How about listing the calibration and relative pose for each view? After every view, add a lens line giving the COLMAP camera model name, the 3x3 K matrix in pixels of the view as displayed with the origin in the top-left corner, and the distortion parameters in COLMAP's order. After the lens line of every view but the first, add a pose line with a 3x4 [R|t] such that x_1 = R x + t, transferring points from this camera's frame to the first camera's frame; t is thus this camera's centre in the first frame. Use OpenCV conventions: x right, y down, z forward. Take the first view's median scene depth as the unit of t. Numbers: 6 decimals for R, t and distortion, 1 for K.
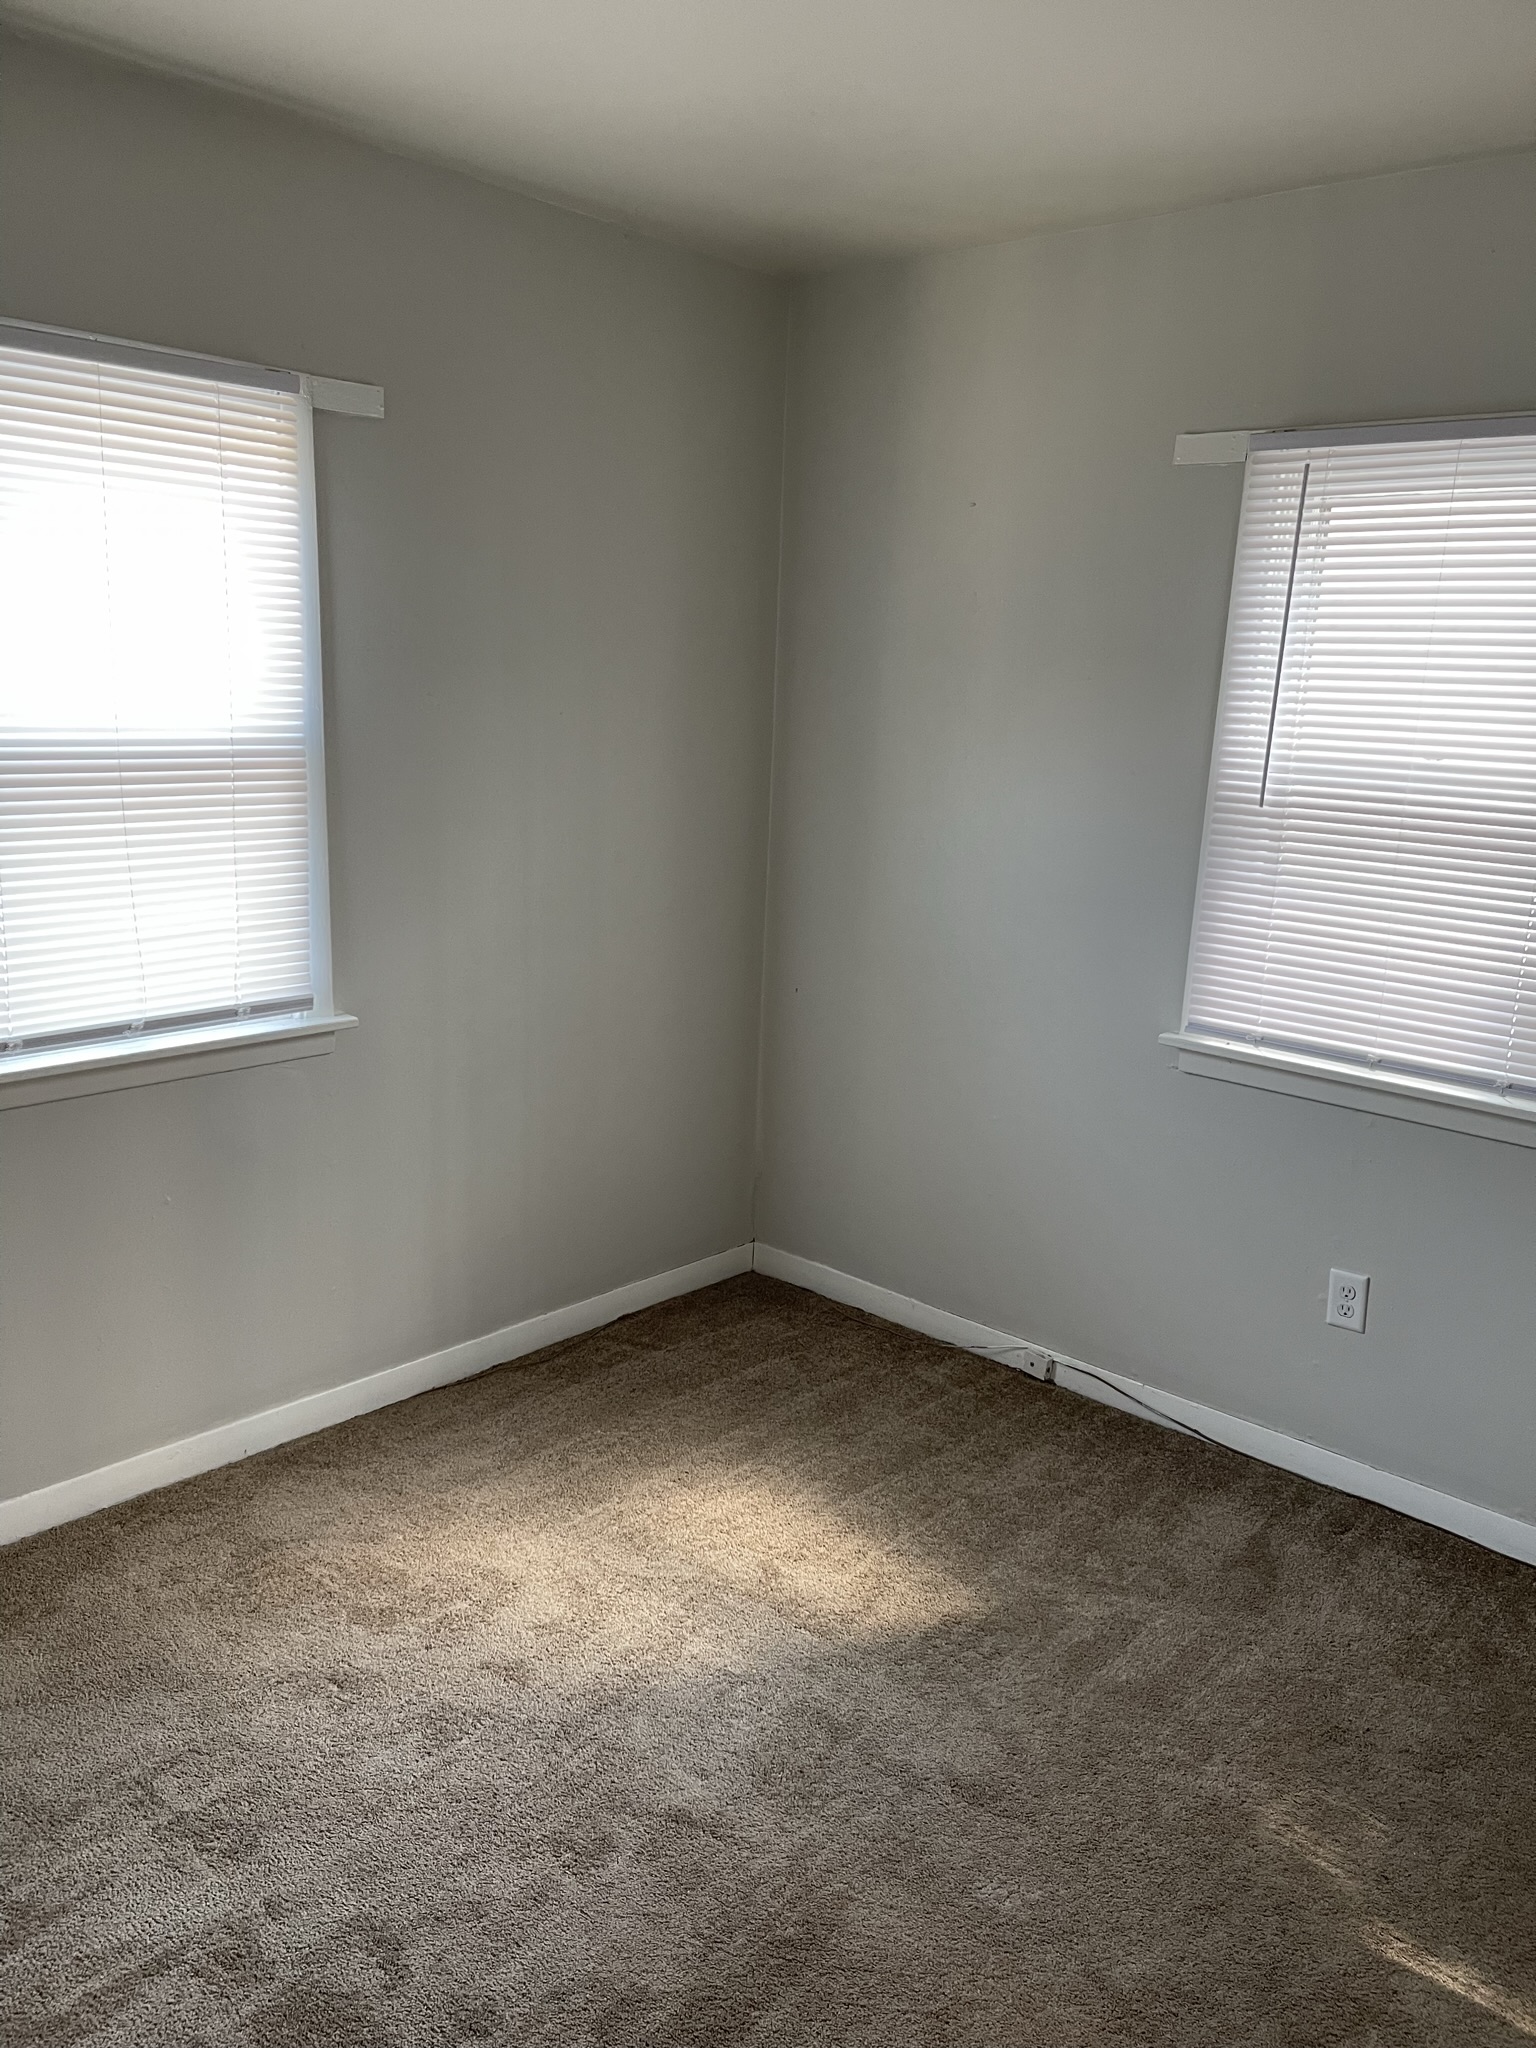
lens RADIAL K [[1541.4, 0, 761.2], [0, 1541.4, 1022.9], [0, 0, 1]] dist [0.070721, -0.095943]
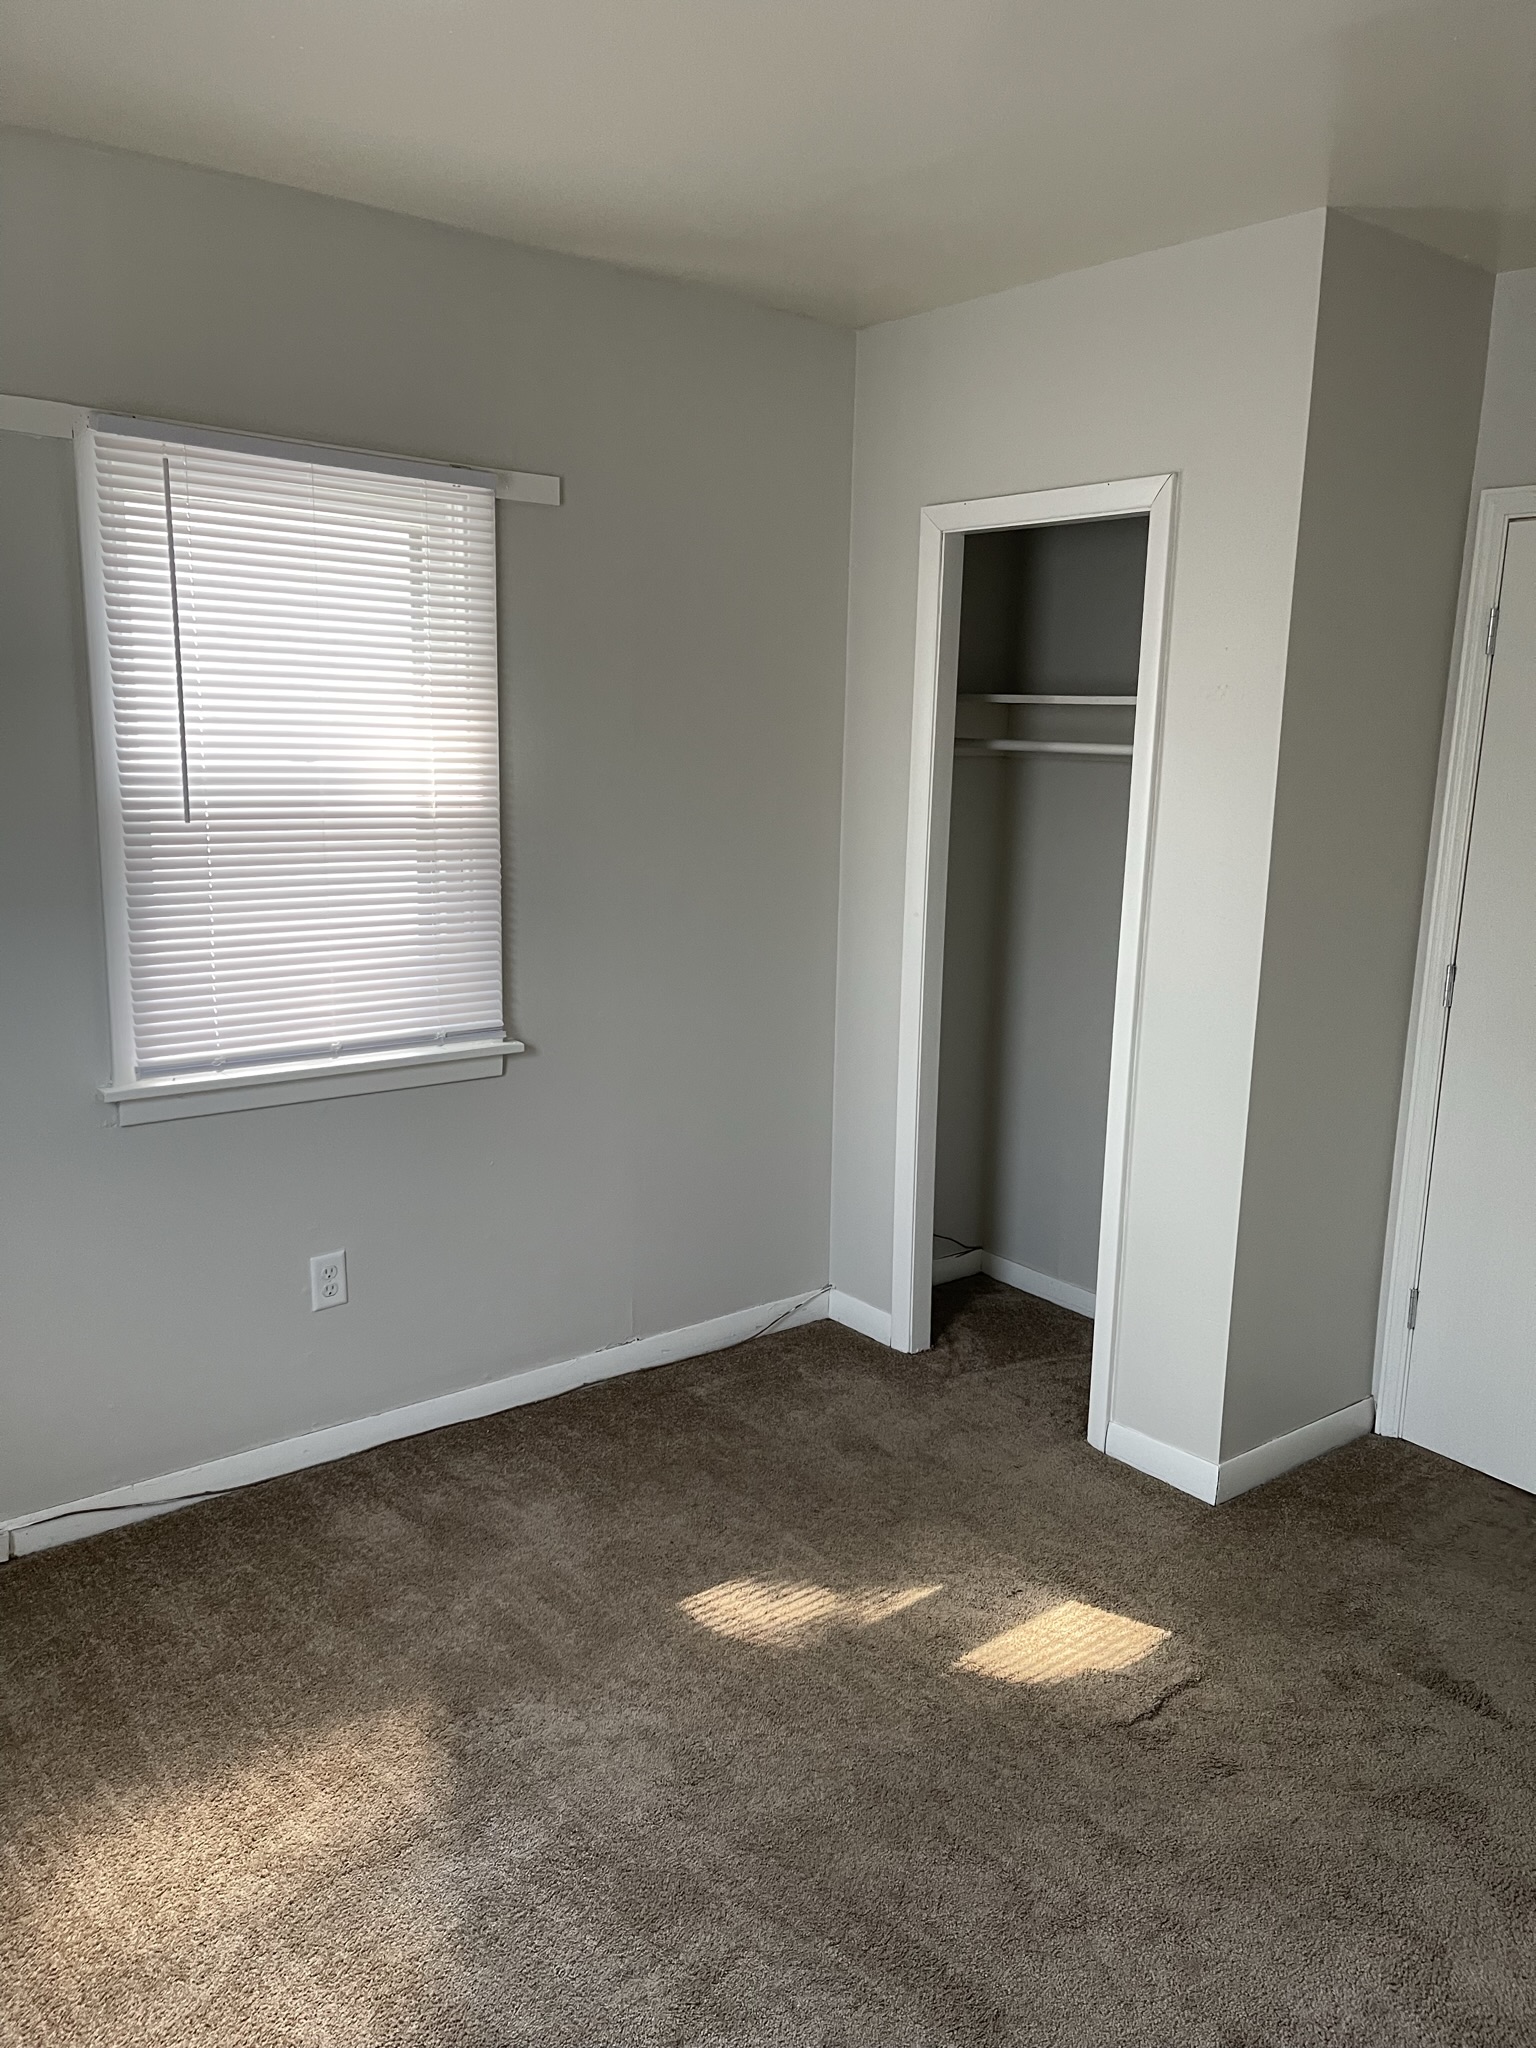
lens RADIAL K [[1541.4, 0, 765.5], [0, 1541.4, 1029.4], [0, 0, 1]] dist [0.070721, -0.095943]
pose [[0.141730, -0.223828, 0.964269, -0.563929], [0.194628, 0.961389, 0.194552, -0.133162], [-0.970584, 0.160100, 0.179821, 0.510874]]
